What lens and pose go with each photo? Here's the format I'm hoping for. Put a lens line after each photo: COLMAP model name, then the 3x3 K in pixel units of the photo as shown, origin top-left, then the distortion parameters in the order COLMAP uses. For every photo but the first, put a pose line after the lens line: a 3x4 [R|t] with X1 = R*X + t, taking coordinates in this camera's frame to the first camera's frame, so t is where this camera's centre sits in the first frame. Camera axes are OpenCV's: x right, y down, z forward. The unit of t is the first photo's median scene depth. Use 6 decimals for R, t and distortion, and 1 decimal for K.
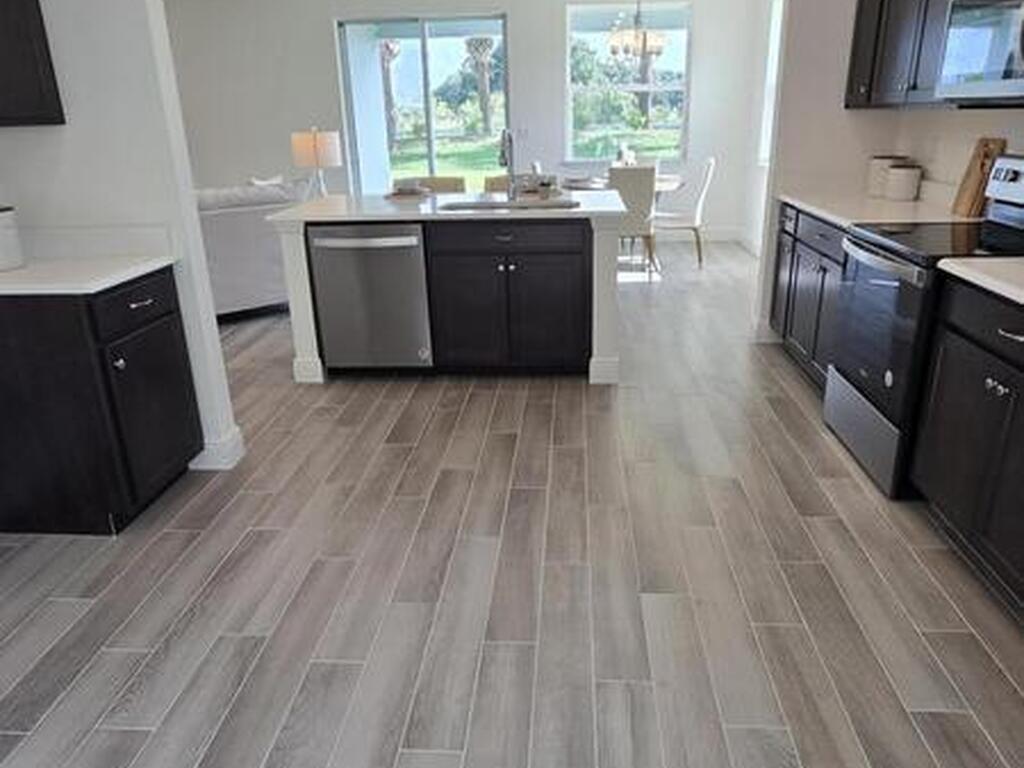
lens RADIAL K [[745.0, 0, 512.0], [0, 745.0, 384.0], [0, 0, 1]] dist [-0.003426, -0.000343]
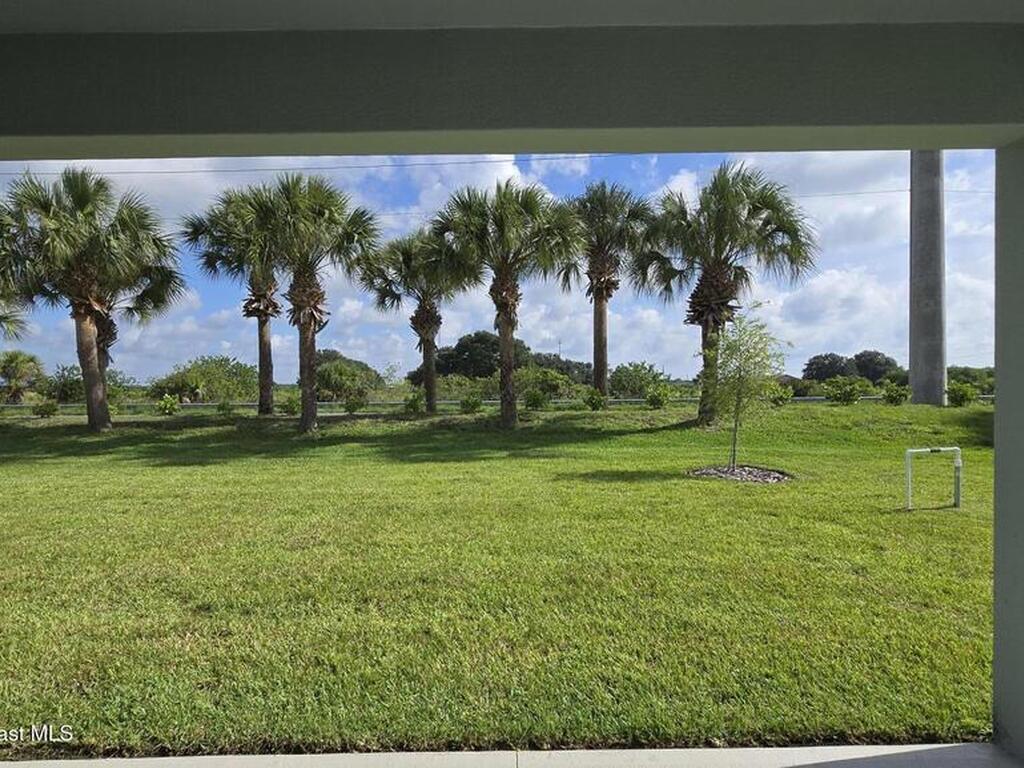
lens RADIAL K [[557.7, 0, 510.3], [0, 557.7, 392.2], [0, 0, 1]] dist [0.000180, -0.000050]
pose [[0.997319, 0.013736, 0.071874, 0.047436], [0.011246, 0.941785, -0.336027, -0.424344], [-0.072305, 0.335934, 0.939106, 1.150078]]
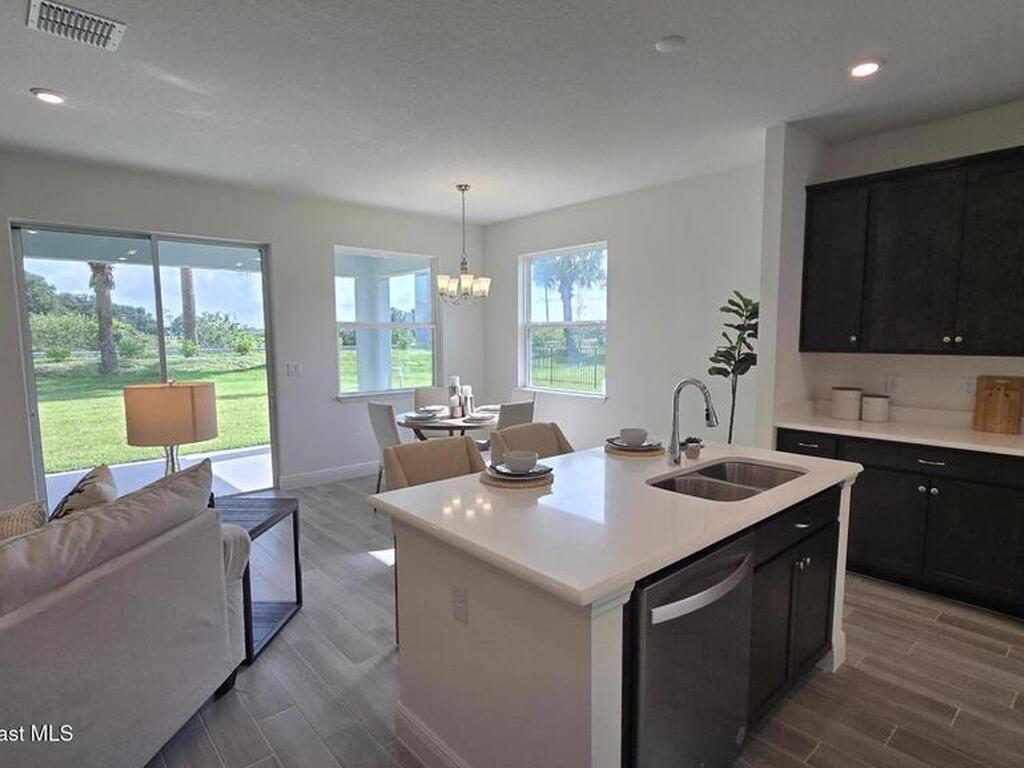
lens RADIAL K [[557.7, 0, 510.3], [0, 557.7, 392.2], [0, 0, 1]] dist [0.000180, -0.000050]
pose [[0.699274, -0.055154, 0.712723, -0.298576], [0.234907, 0.959380, -0.156232, -0.151366], [-0.675155, 0.276673, 0.683826, 0.390770]]
